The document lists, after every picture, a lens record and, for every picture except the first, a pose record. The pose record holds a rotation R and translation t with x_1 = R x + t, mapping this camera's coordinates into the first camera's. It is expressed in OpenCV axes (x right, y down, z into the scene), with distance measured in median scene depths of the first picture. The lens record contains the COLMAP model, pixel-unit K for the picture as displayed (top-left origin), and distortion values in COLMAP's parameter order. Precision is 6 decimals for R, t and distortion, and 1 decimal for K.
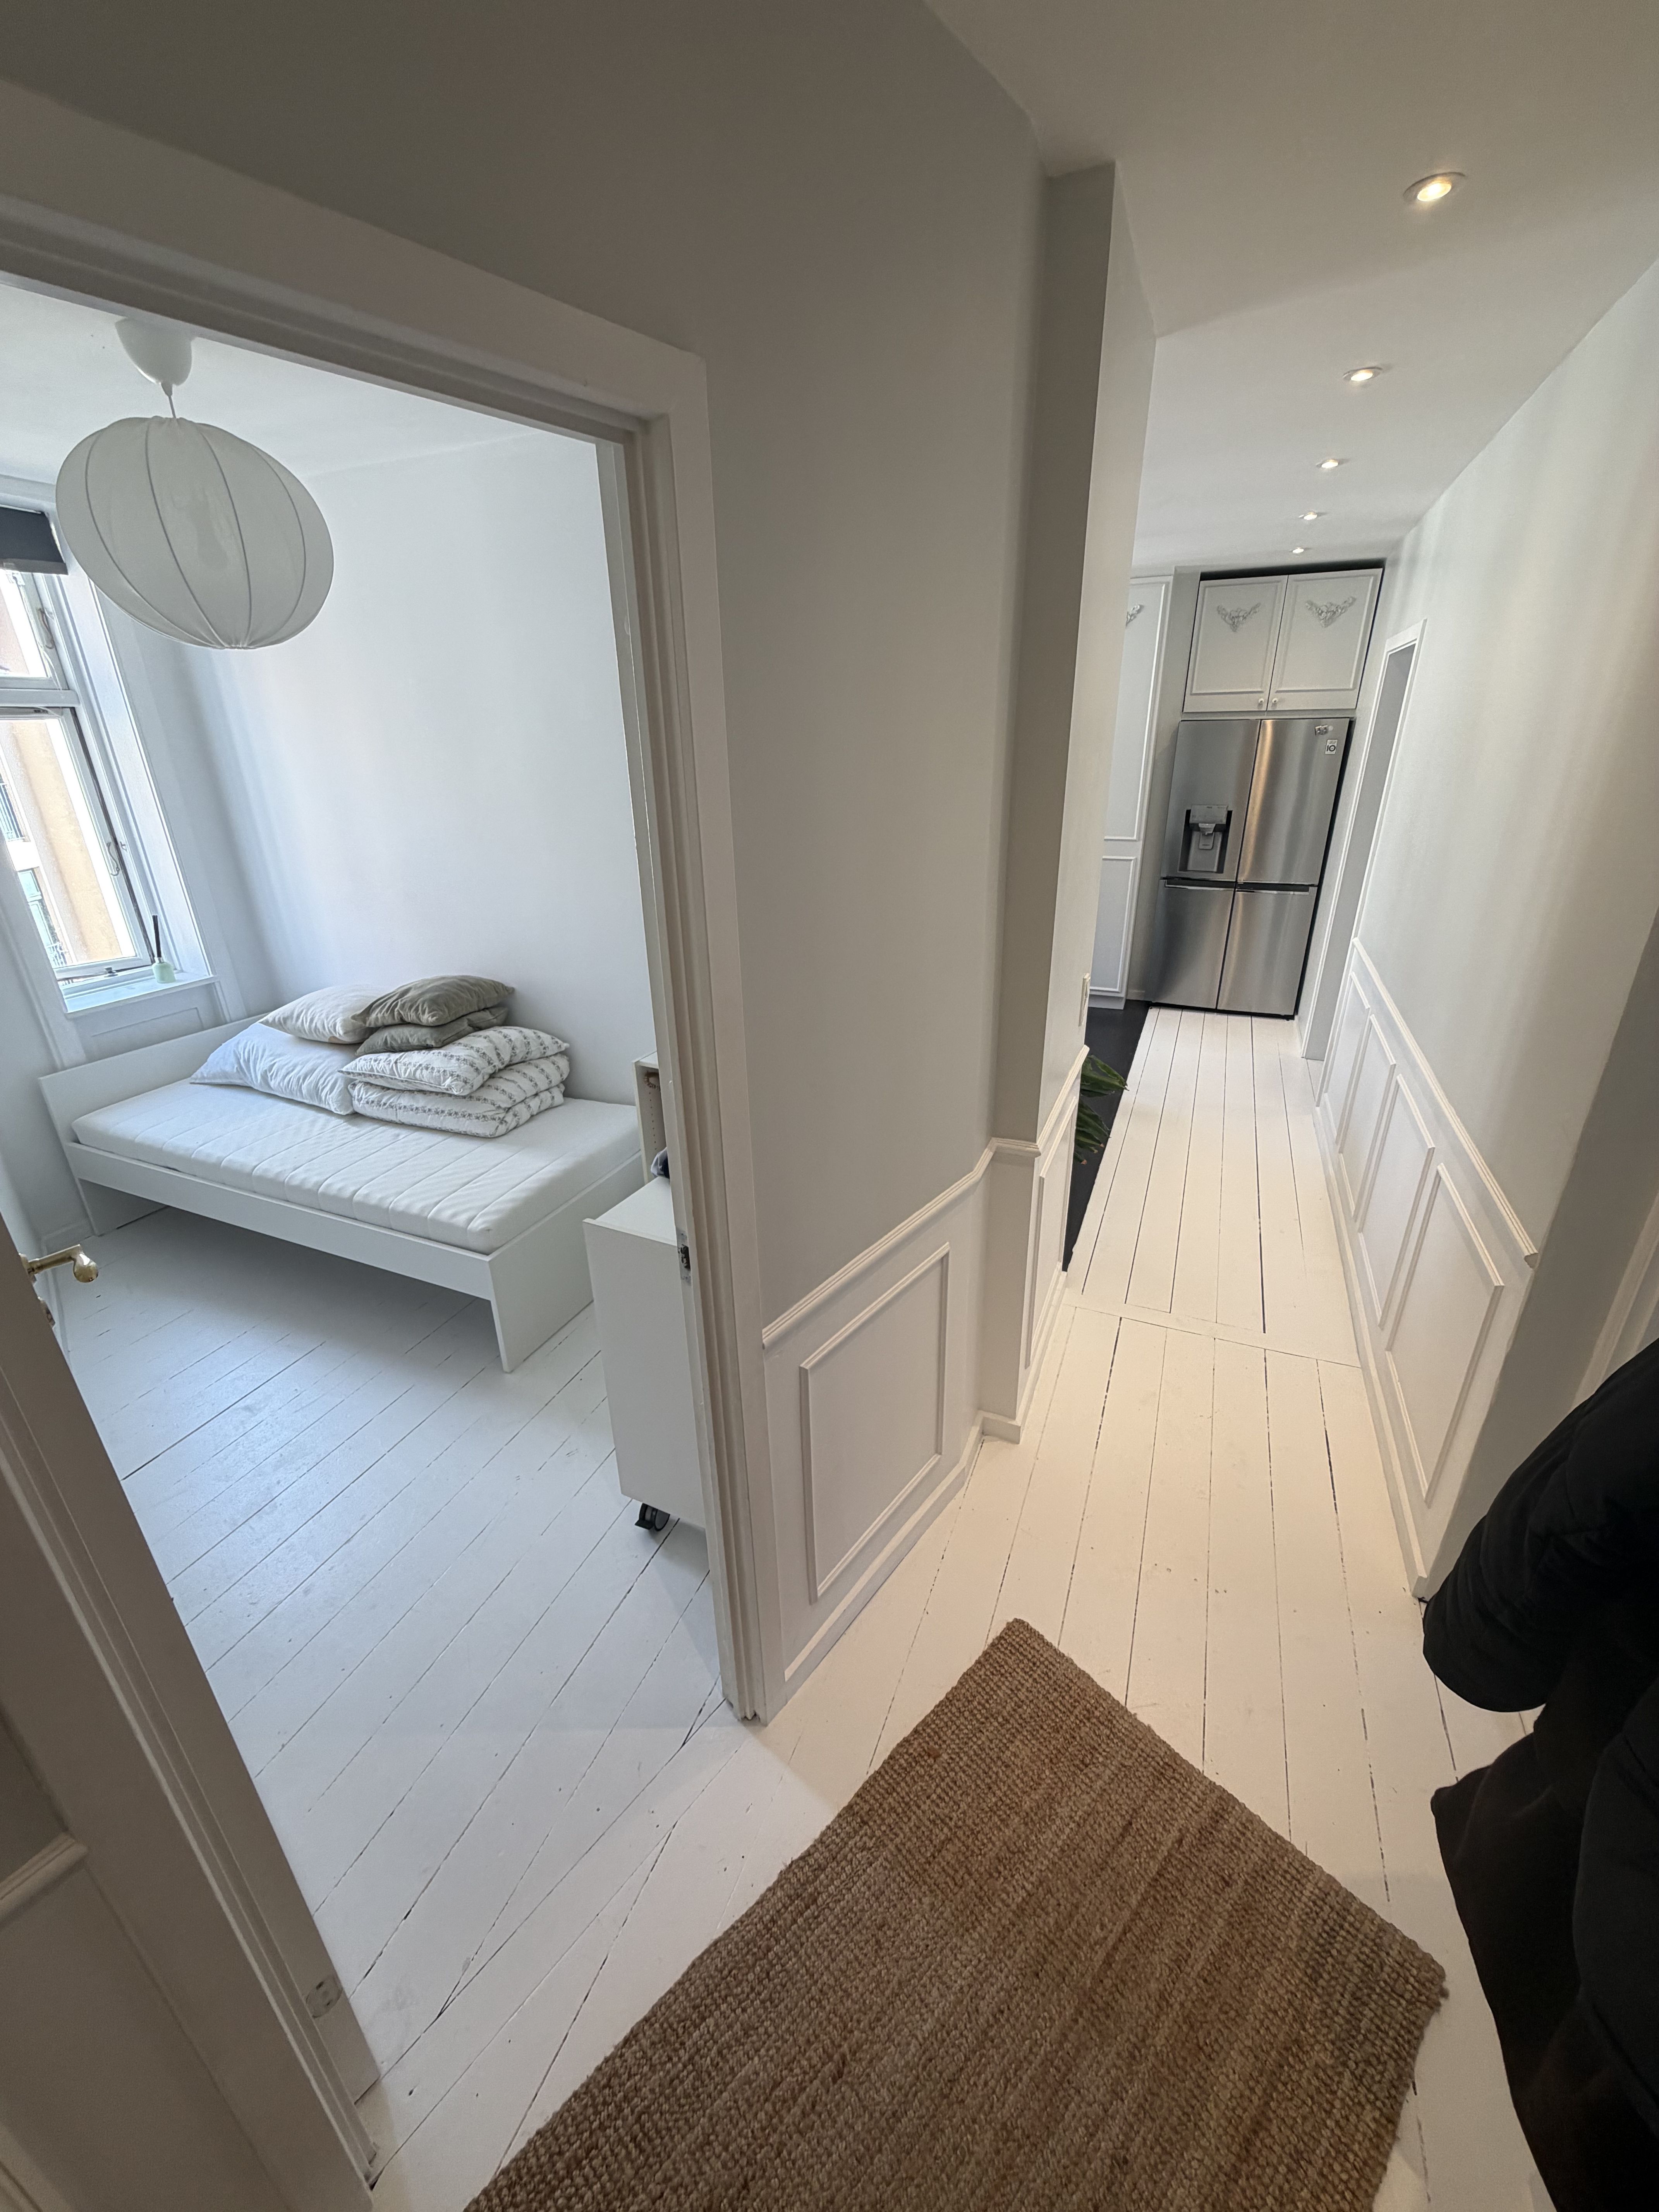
lens RADIAL K [[885.3, 0, 835.6], [0, 885.3, 1104.5], [0, 0, 1]] dist [0.003522, -0.000236]
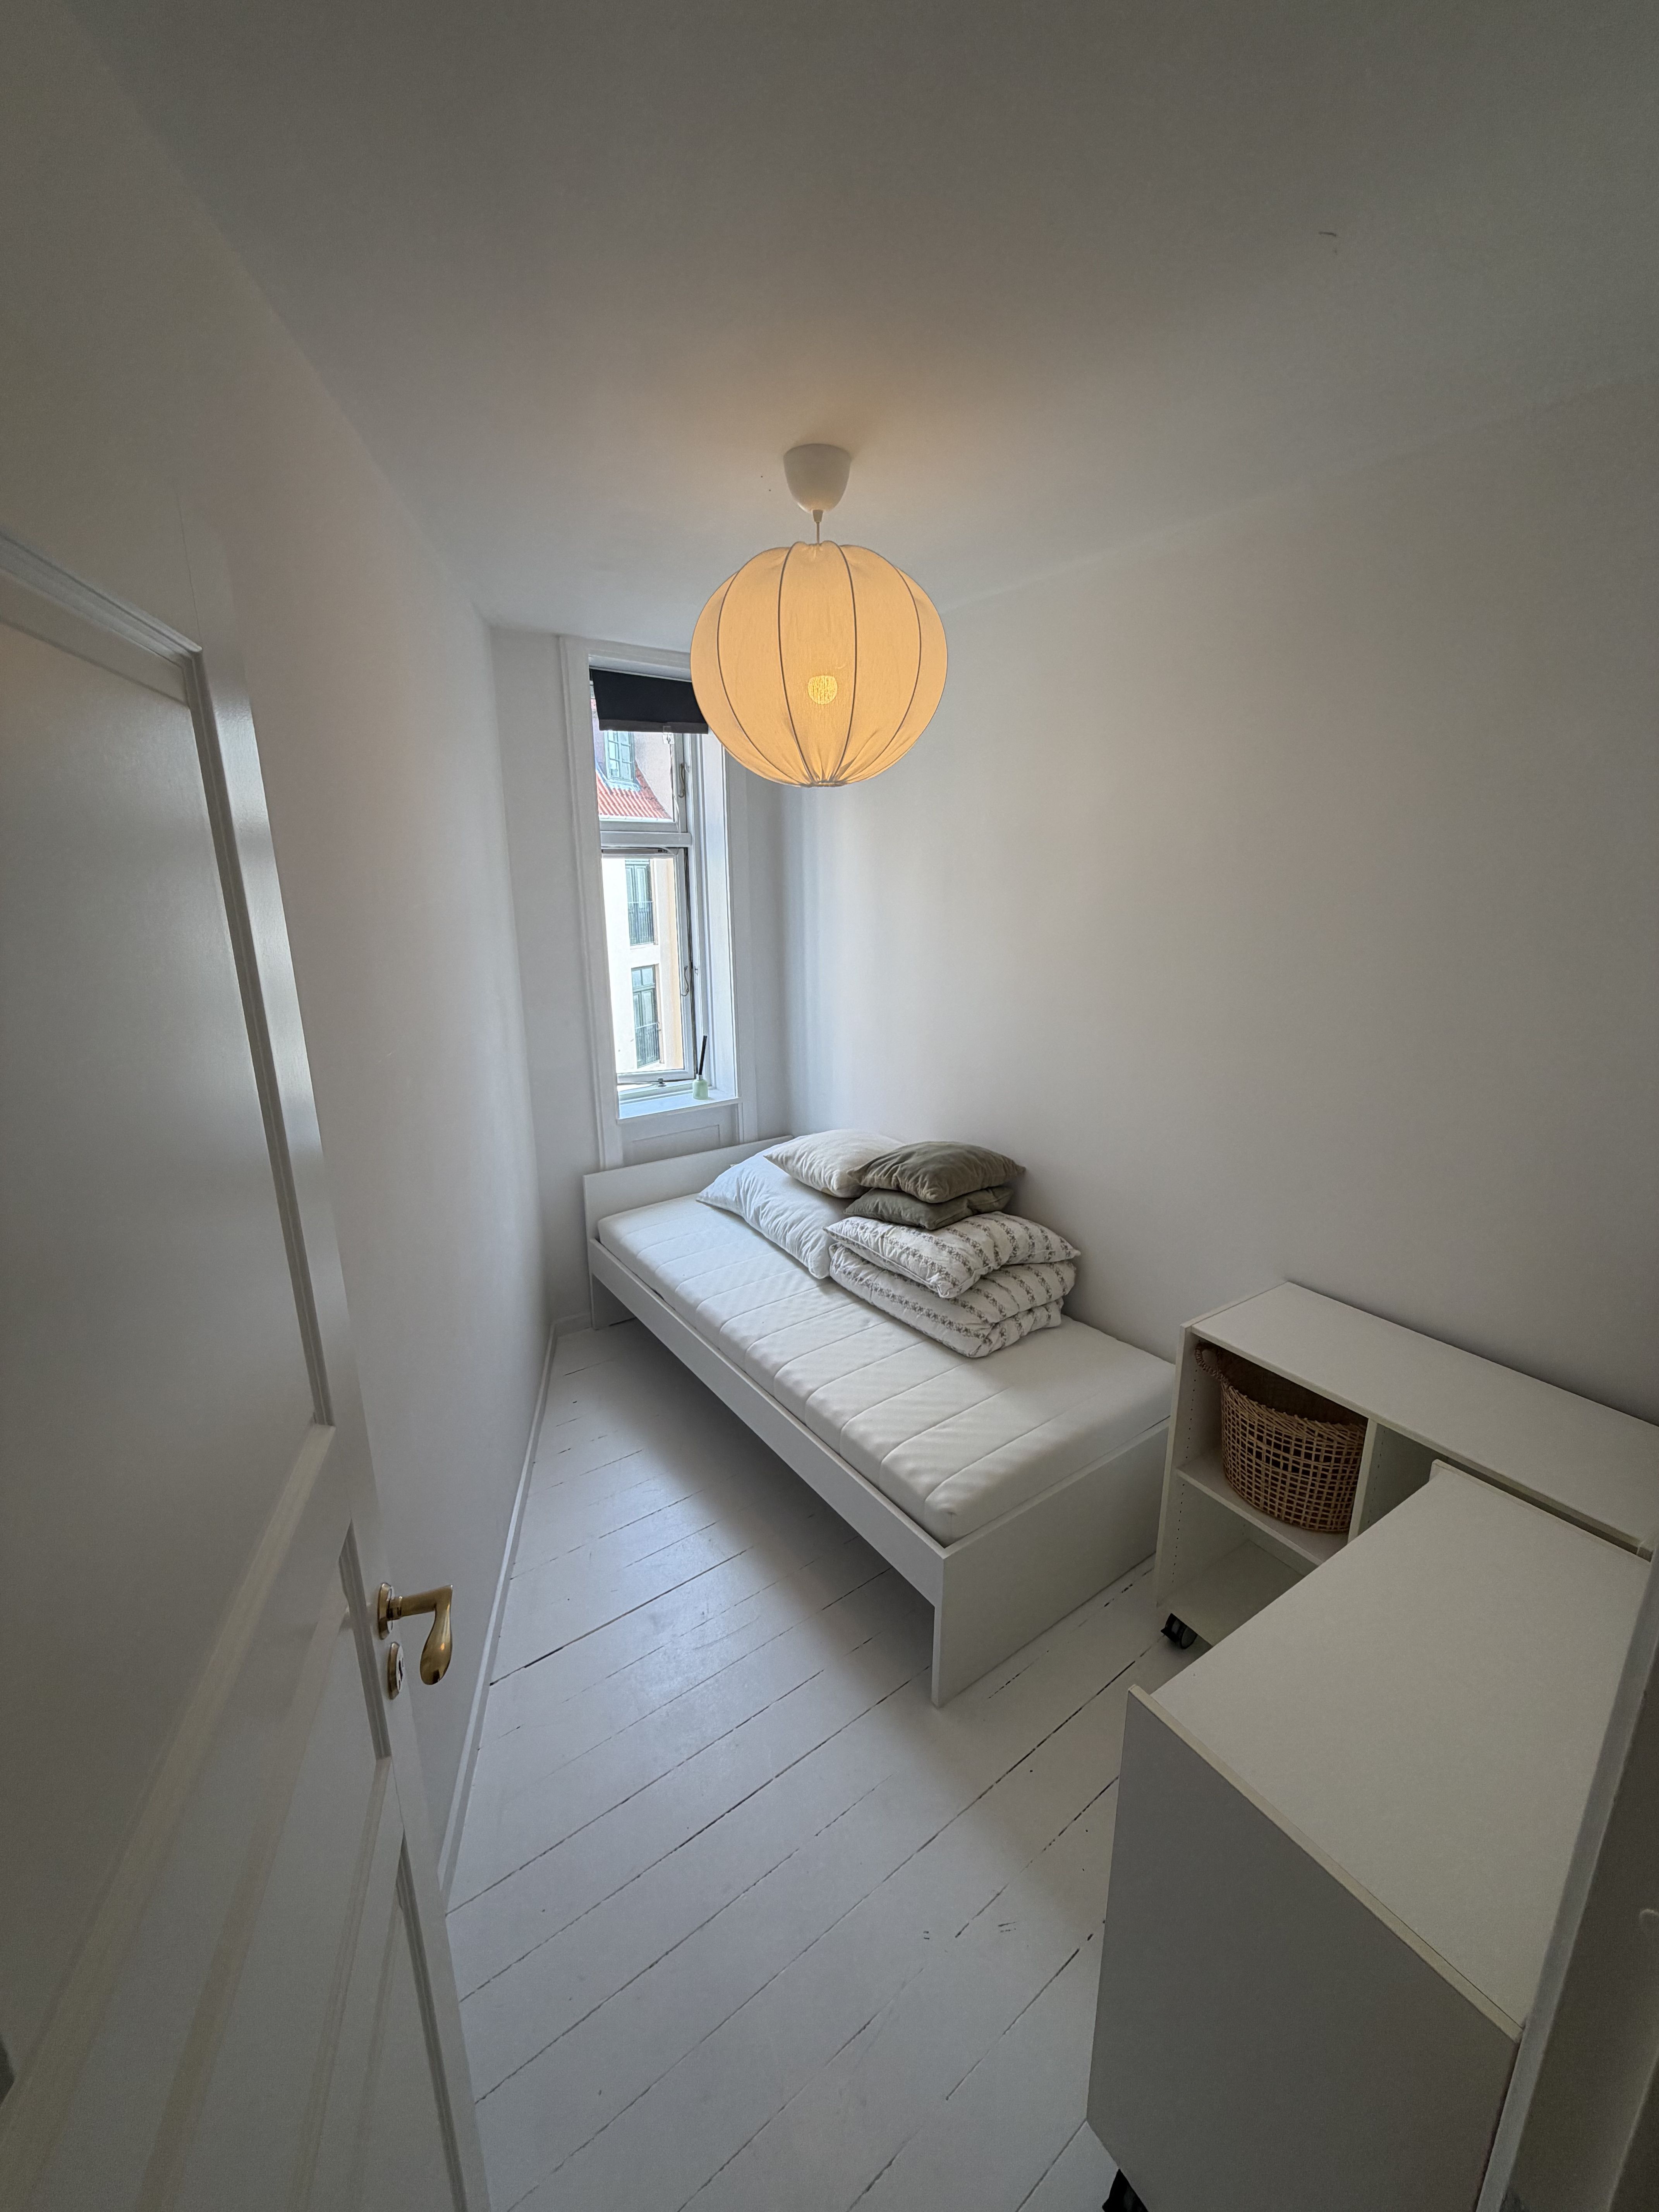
lens RADIAL K [[885.3, 0, 834.4], [0, 885.3, 1101.7], [0, 0, 1]] dist [0.003522, -0.000236]
pose [[0.862346, 0.139356, -0.486764, -0.128921], [-0.205321, 0.975031, -0.084603, -0.089968], [0.462820, 0.172899, 0.869427, 0.195023]]
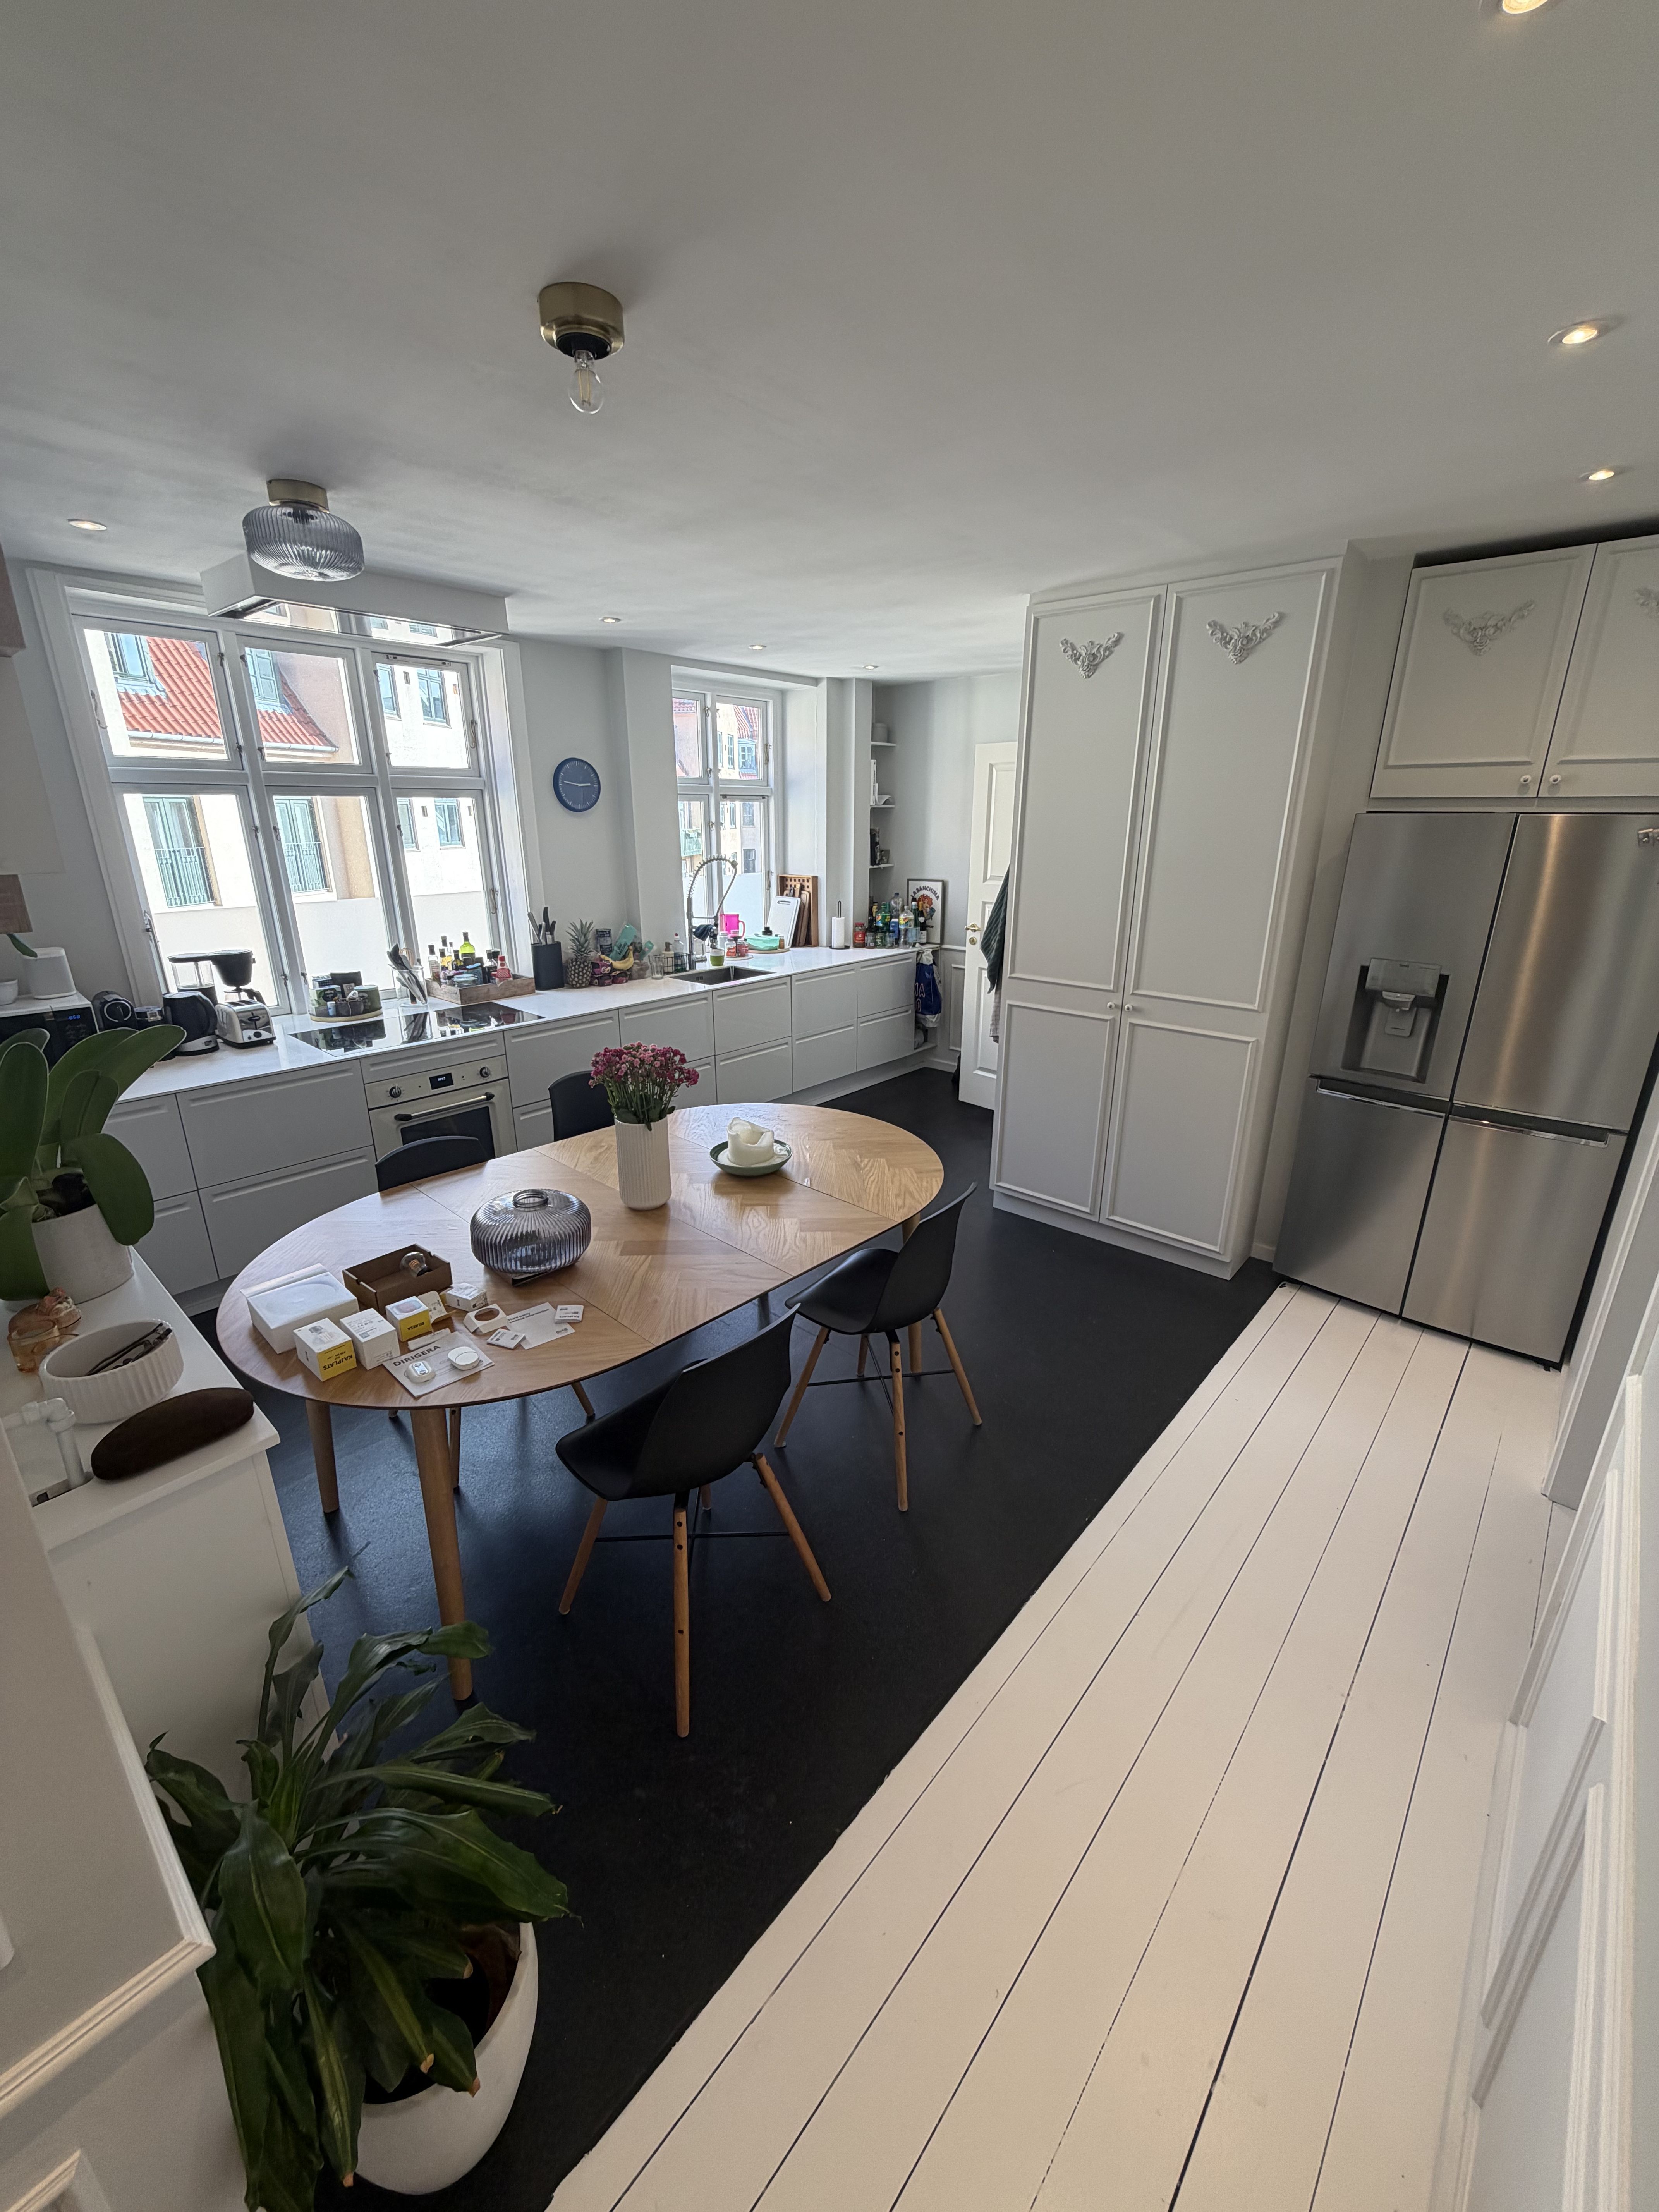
lens RADIAL K [[885.3, 0, 833.3], [0, 885.3, 1103.1], [0, 0, 1]] dist [0.003522, -0.000236]
pose [[0.944332, 0.121460, -0.305751, 0.022785], [-0.144761, 0.987957, -0.054637, -0.014528], [0.295433, 0.095856, 0.950543, 0.032508]]
